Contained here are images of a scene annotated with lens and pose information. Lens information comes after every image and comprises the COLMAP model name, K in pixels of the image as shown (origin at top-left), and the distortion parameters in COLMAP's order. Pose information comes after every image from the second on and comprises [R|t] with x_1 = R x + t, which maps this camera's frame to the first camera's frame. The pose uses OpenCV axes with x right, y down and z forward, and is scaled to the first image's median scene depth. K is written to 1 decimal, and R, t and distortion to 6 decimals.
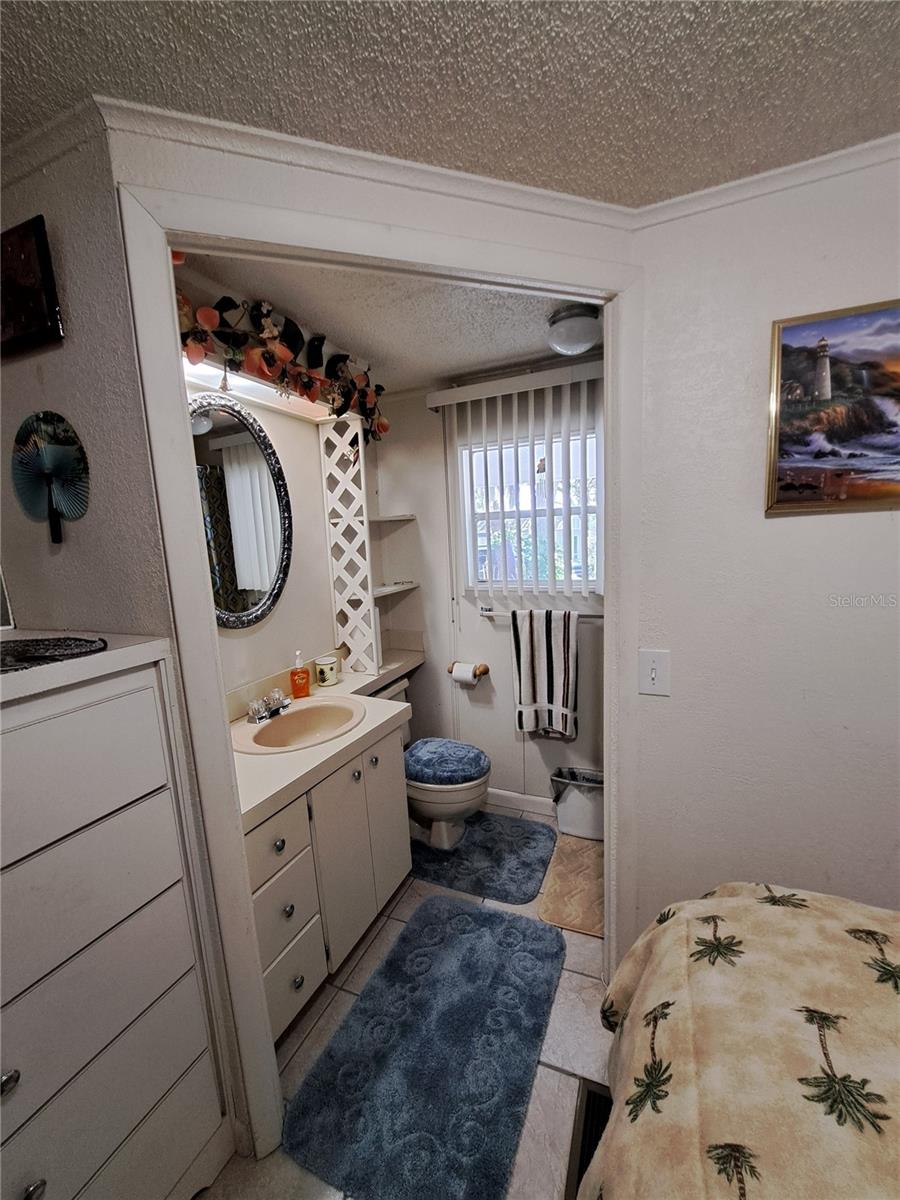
lens RADIAL K [[478.9, 0, 450.5], [0, 478.9, 604.1], [0, 0, 1]] dist [-0.018430, 0.000860]
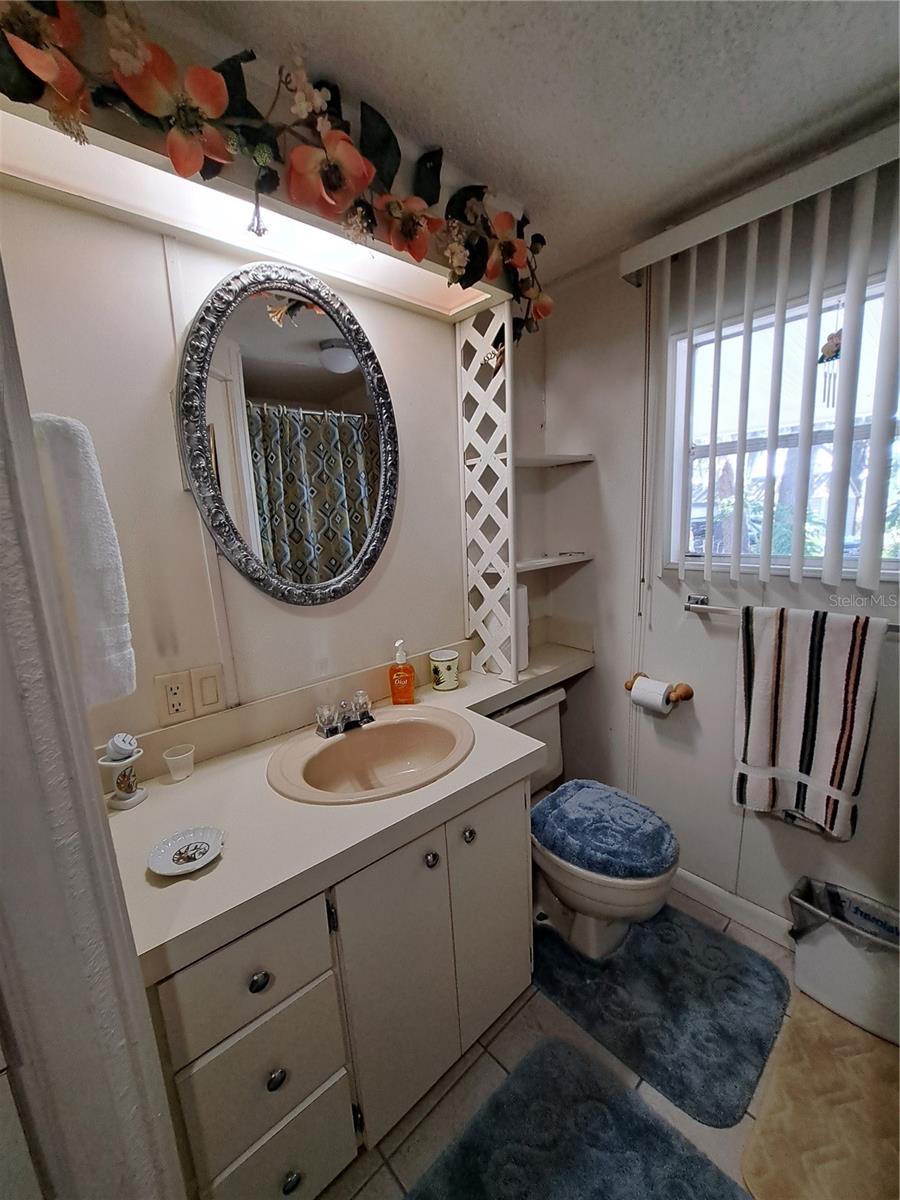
lens RADIAL K [[478.9, 0, 449.8], [0, 478.9, 607.5], [0, 0, 1]] dist [-0.018430, 0.000860]
pose [[0.912847, 0.081174, -0.400151, 0.033581], [-0.055582, 0.995620, 0.075173, -0.009671], [0.404501, -0.046380, 0.913361, 0.340094]]
